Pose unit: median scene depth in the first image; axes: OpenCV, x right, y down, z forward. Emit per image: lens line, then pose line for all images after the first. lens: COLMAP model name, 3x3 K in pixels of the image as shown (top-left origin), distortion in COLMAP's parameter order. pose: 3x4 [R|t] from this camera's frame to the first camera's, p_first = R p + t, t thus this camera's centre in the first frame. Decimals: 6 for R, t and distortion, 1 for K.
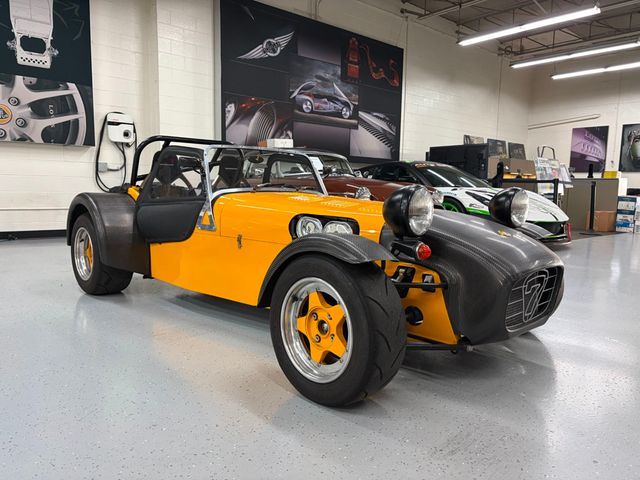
lens RADIAL K [[490.2, 0, 321.3], [0, 490.2, 244.8], [0, 0, 1]] dist [0.038079, -0.043393]
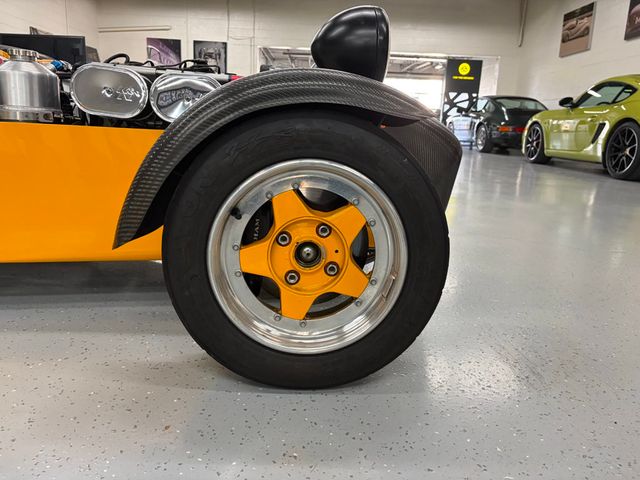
lens RADIAL K [[490.2, 0, 323.6], [0, 490.2, 237.4], [0, 0, 1]] dist [0.038079, -0.043393]
pose [[0.647046, -0.163395, 0.744737, -0.084367], [0.056634, 0.984369, 0.166766, 0.013162], [-0.760345, -0.065727, 0.646186, 0.139562]]
